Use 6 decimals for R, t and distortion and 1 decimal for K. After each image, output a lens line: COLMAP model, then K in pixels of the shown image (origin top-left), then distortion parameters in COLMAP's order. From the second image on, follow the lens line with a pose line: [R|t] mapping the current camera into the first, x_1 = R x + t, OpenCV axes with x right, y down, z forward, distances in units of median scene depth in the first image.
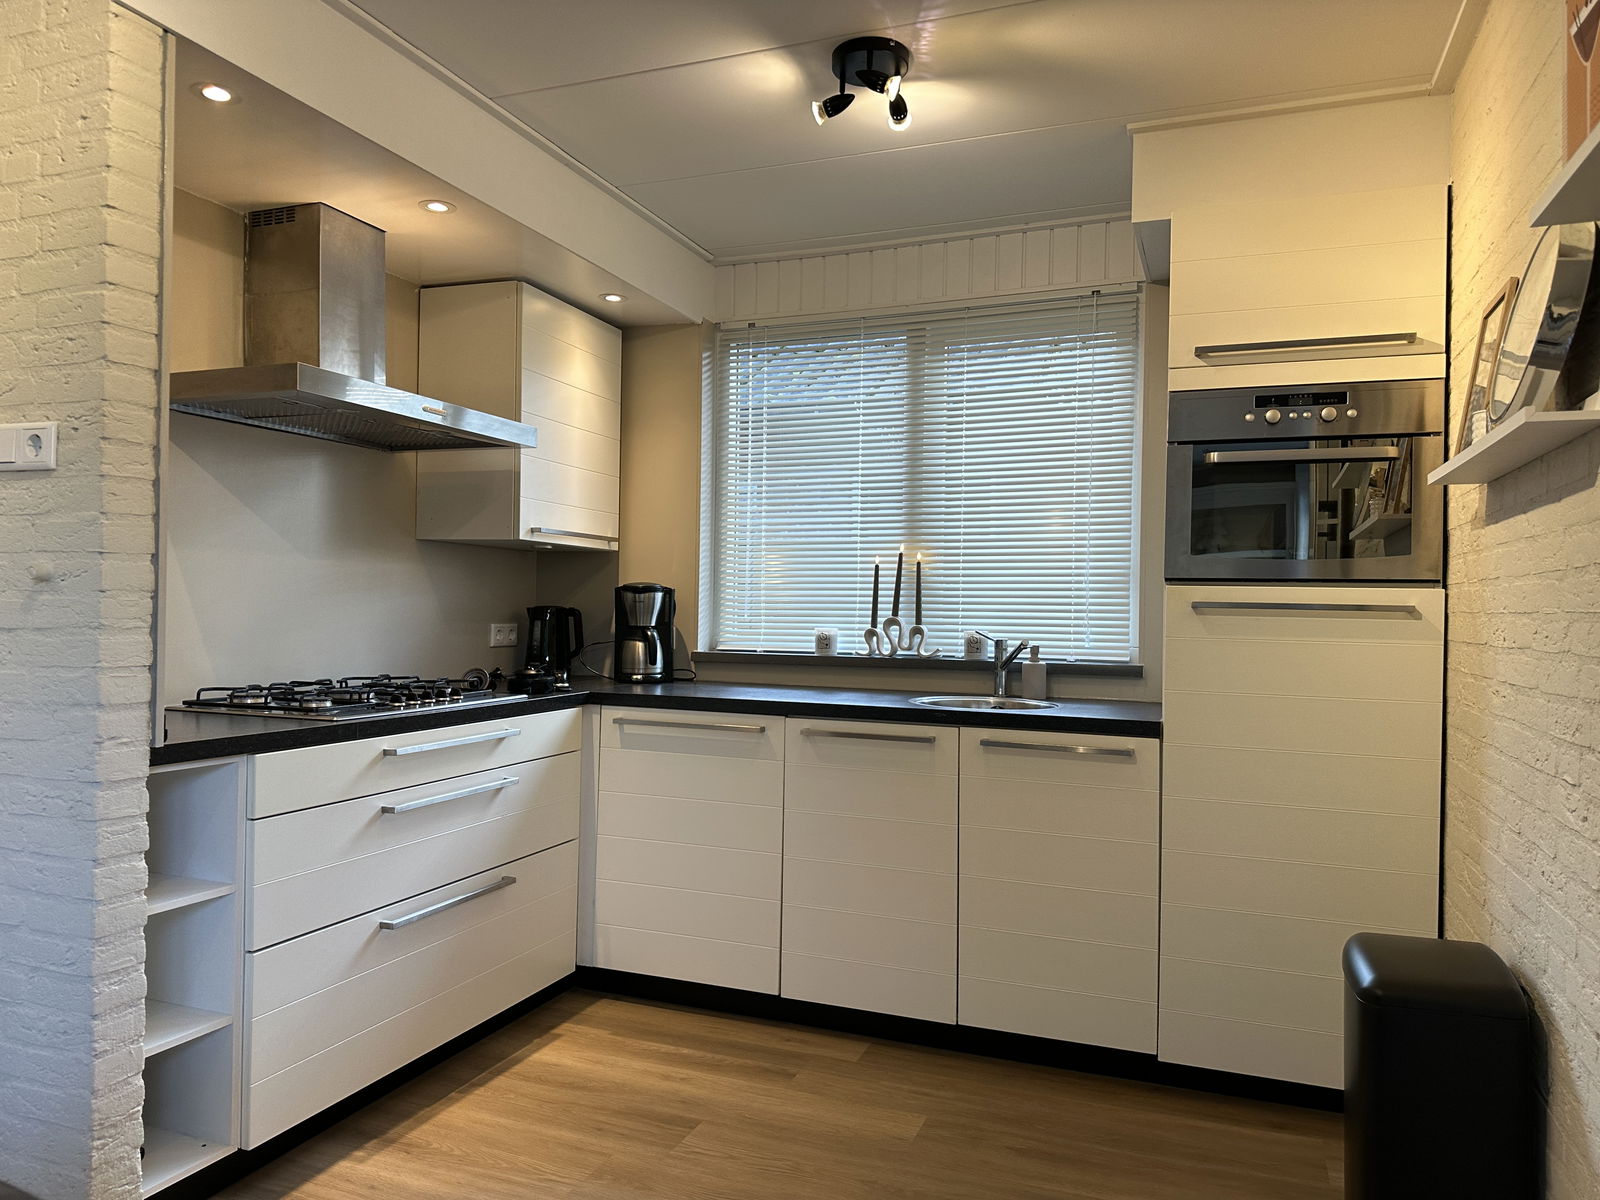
lens RADIAL K [[1125.9, 0, 787.8], [0, 1125.9, 598.7], [0, 0, 1]] dist [0.104727, -0.111708]
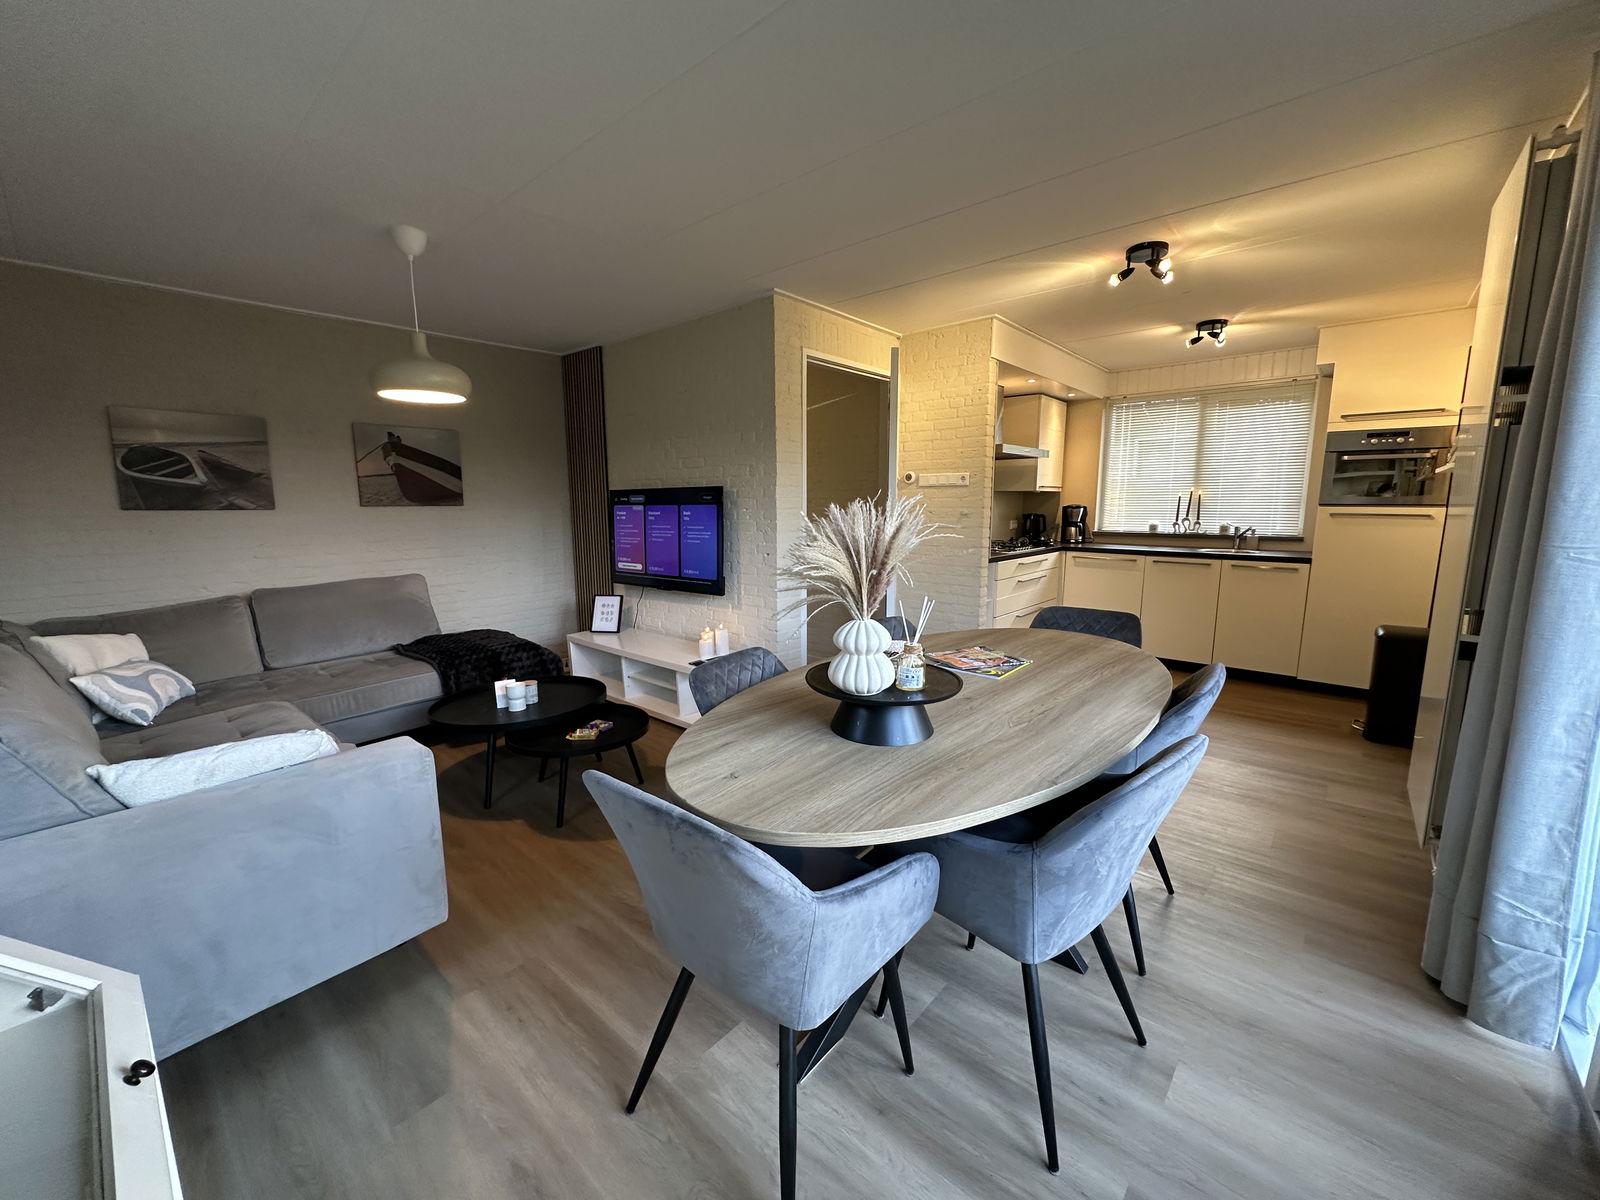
lens RADIAL K [[644.5, 0, 798.4], [0, 644.5, 597.2], [0, 0, 1]] dist [0.001596, 0.000189]
pose [[0.940712, 0.033143, -0.337583, -0.247870], [0.019653, 0.988218, 0.151785, -0.046783], [0.338637, -0.149421, 0.928977, -0.706947]]
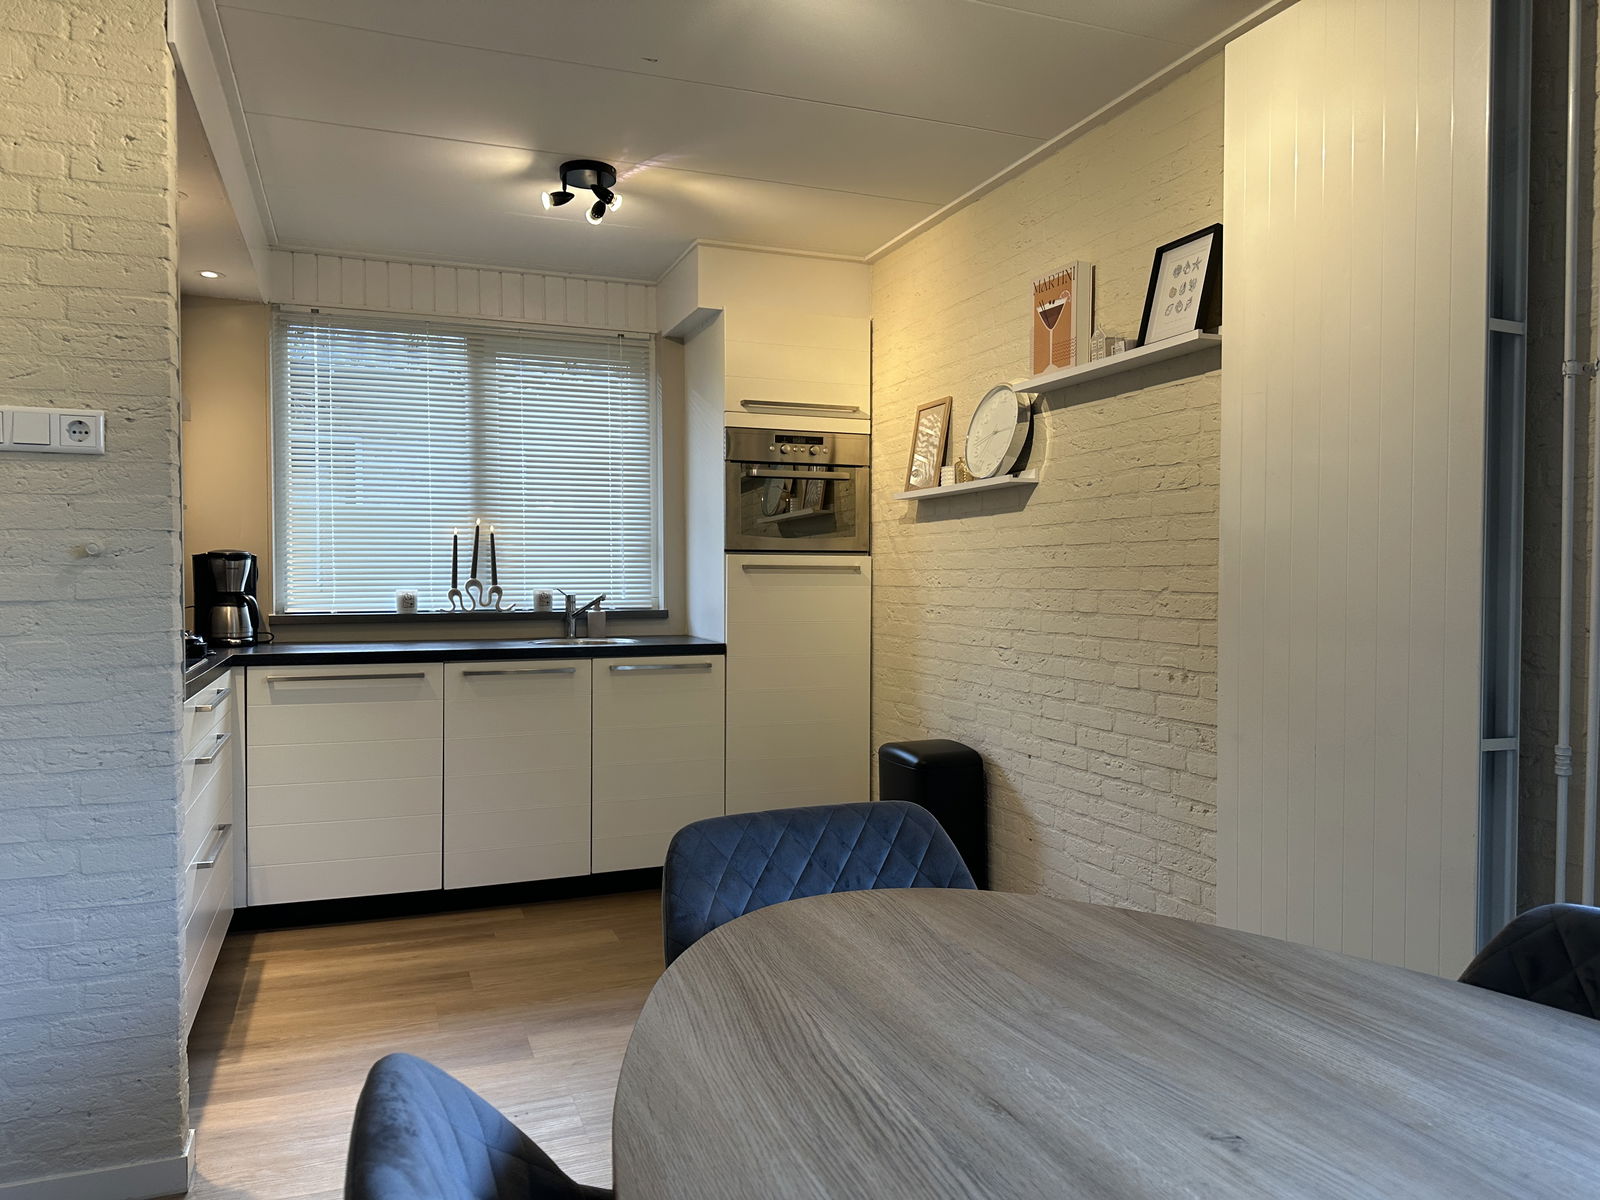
lens RADIAL K [[1125.9, 0, 787.8], [0, 1125.9, 598.7], [0, 0, 1]] dist [0.104727, -0.111708]
pose [[0.746377, -0.029498, 0.664869, -0.505514], [0.005849, 0.999269, 0.037768, -0.007190], [-0.665497, -0.024300, 0.746005, -0.146787]]
